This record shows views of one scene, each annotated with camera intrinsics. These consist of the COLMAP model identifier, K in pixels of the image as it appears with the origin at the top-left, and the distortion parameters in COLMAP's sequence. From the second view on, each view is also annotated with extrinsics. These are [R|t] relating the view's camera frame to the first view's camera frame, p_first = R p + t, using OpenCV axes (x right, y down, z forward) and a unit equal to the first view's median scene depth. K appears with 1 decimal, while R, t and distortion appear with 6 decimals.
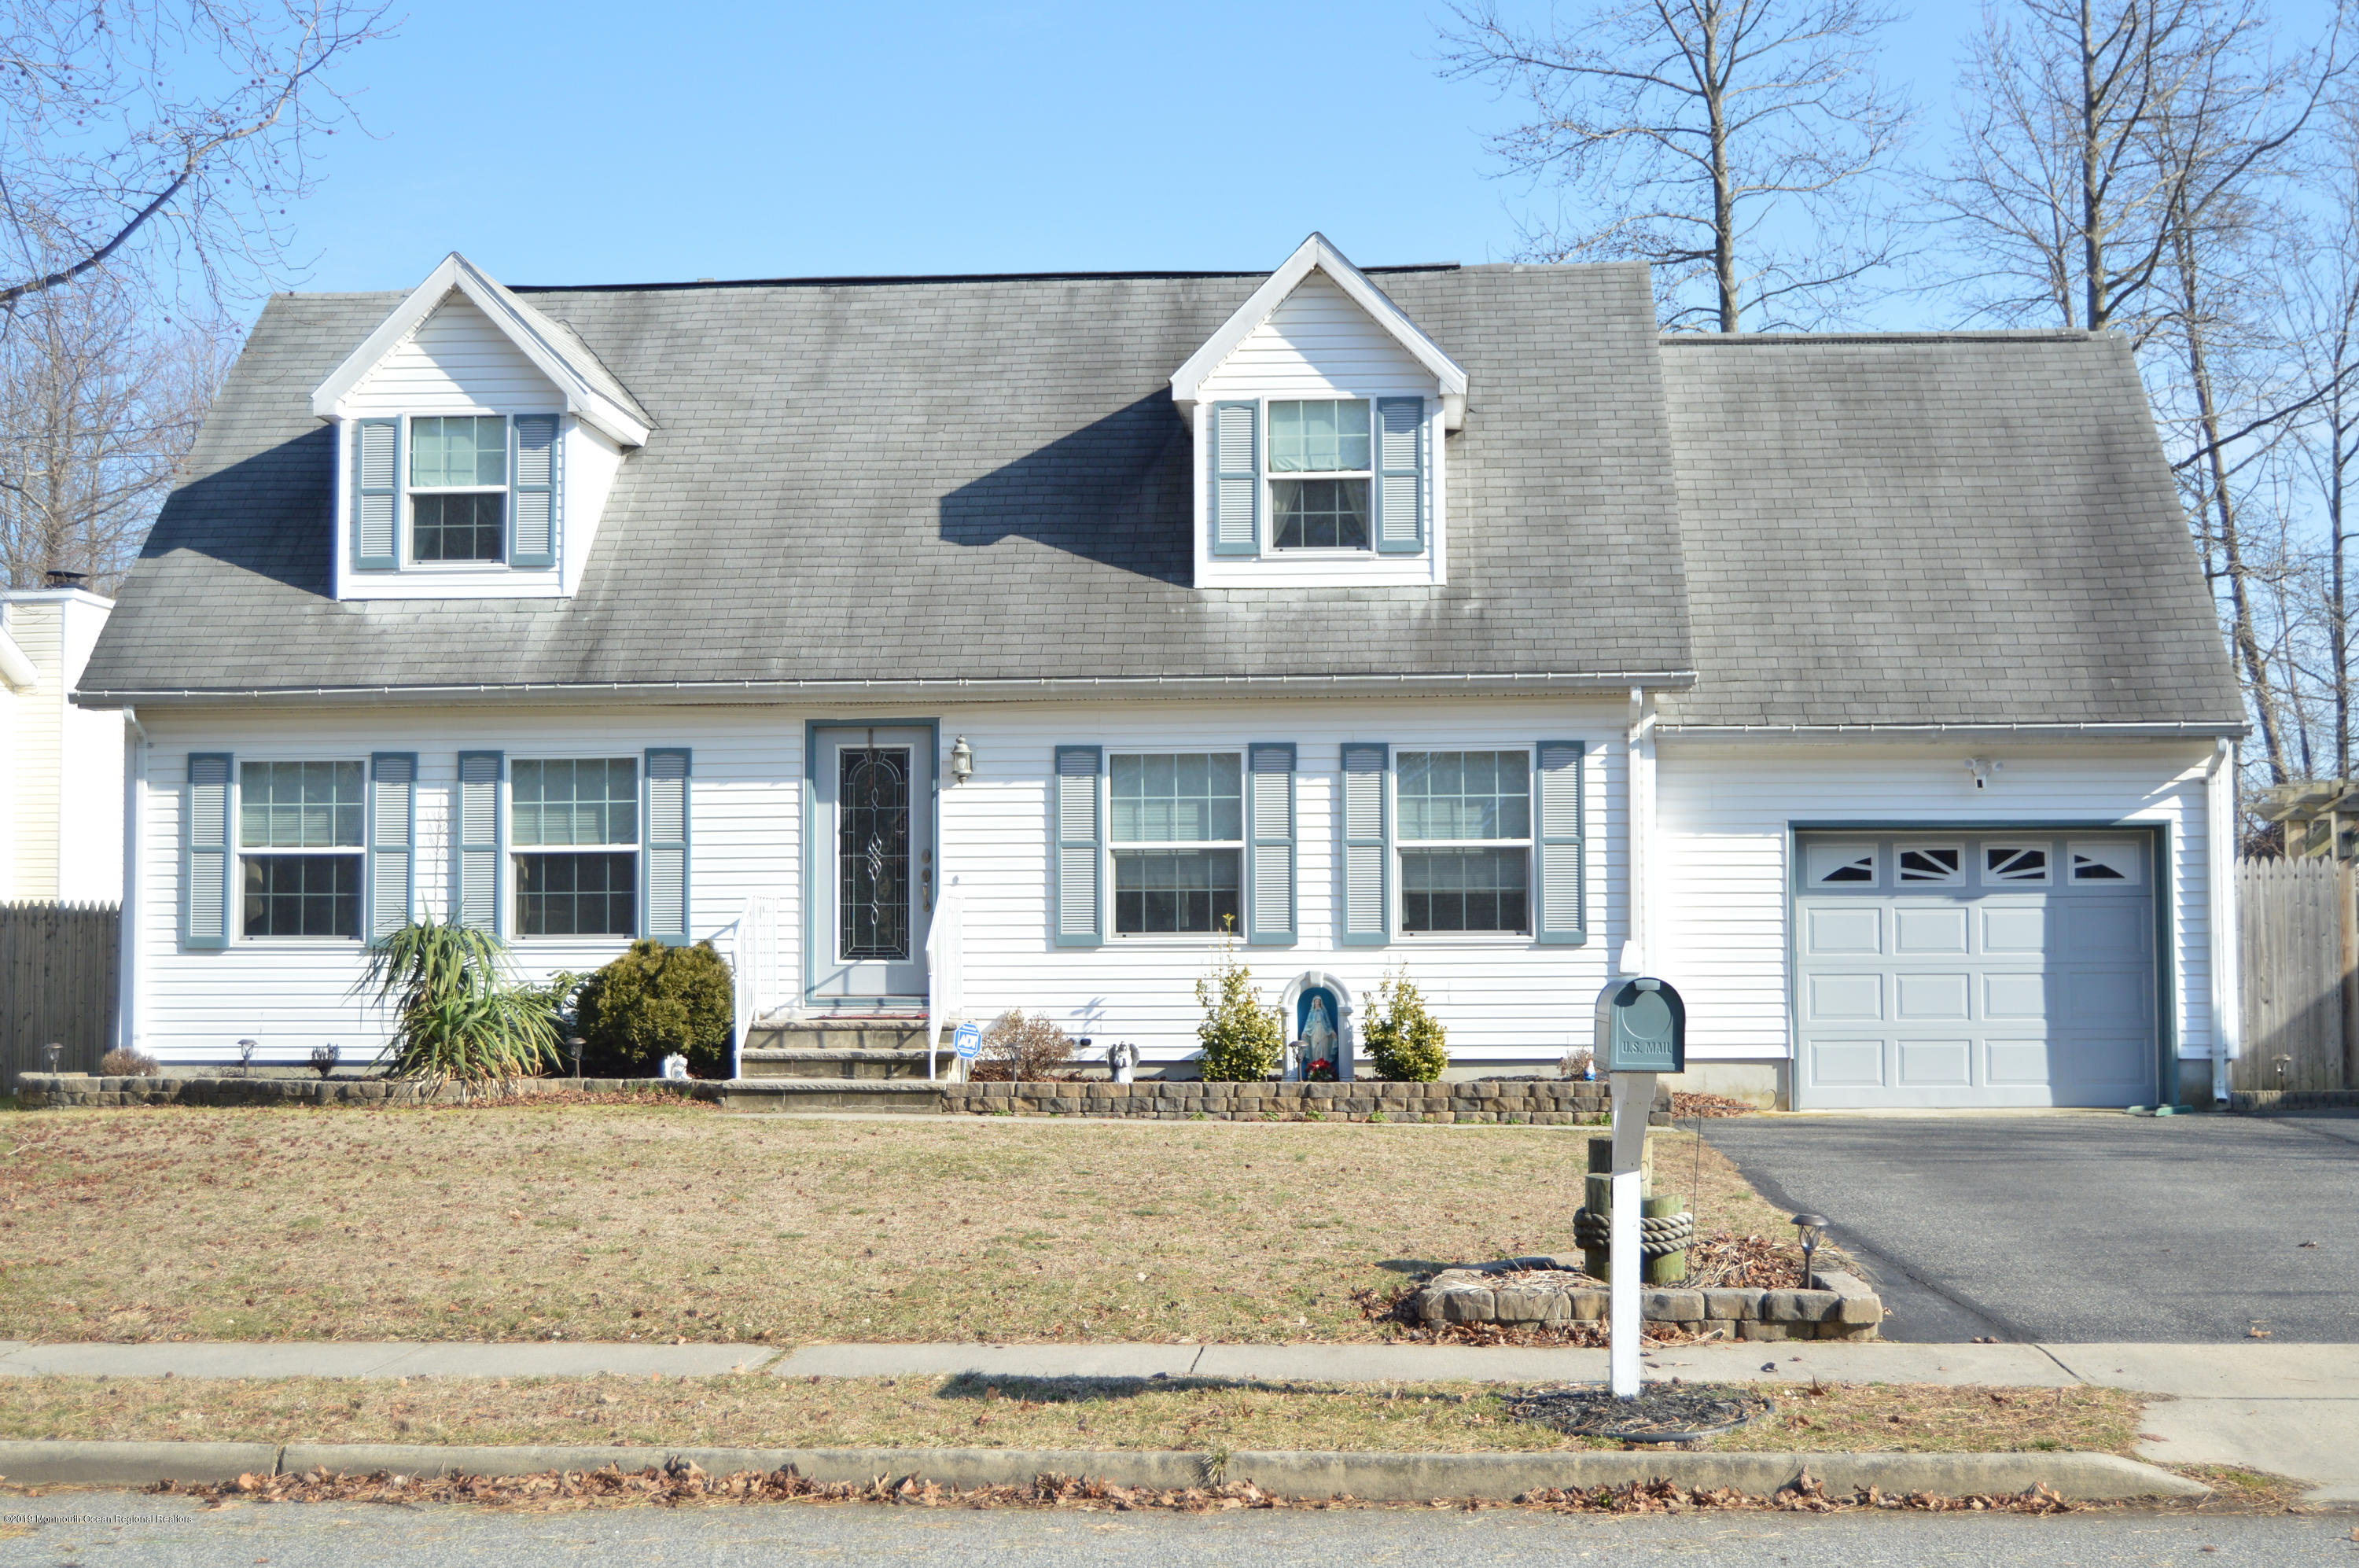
lens RADIAL K [[3087.1, 0, 1179.5], [0, 3087.1, 784.0], [0, 0, 1]] dist [-0.052269, 0.006188]
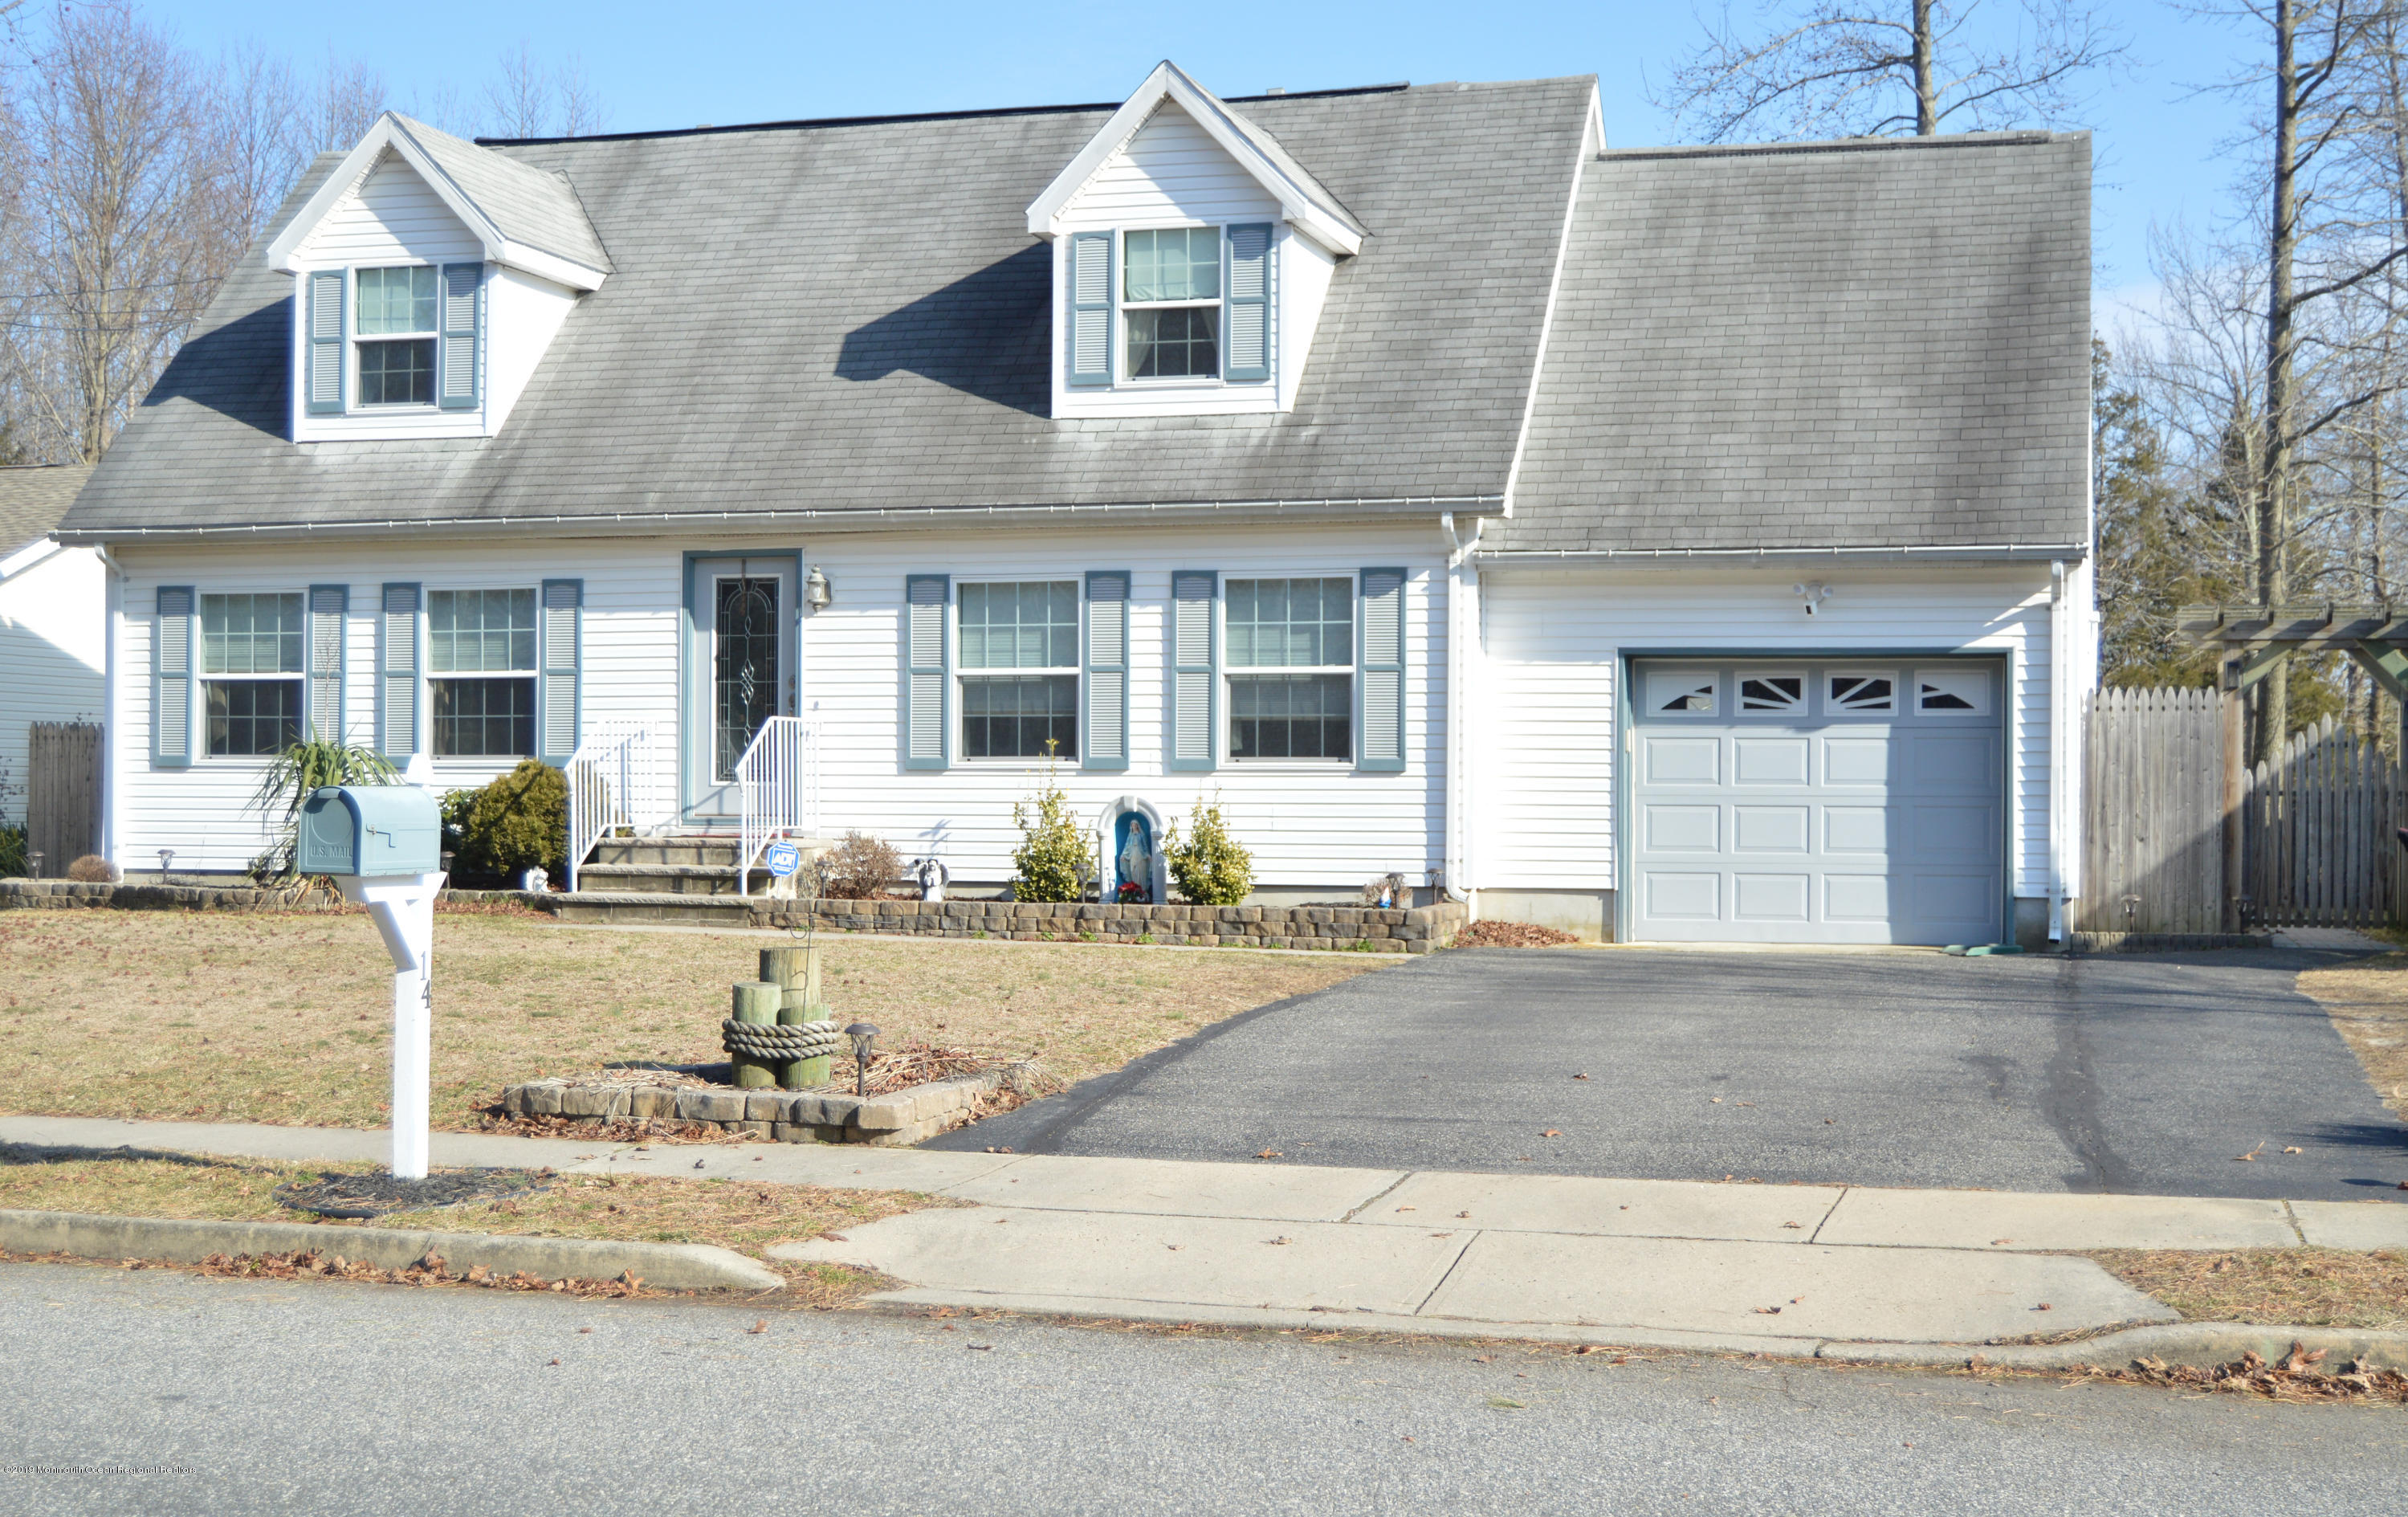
lens RADIAL K [[3106.8, 0, 1204.0], [0, 3106.8, 795.4], [0, 0, 1]] dist [-0.056393, 0.020127]
pose [[0.979245, 0.009816, -0.202443, 0.266573], [0.001788, 0.998369, 0.057061, 0.002136], [0.202673, -0.056238, 0.977630, 0.004844]]
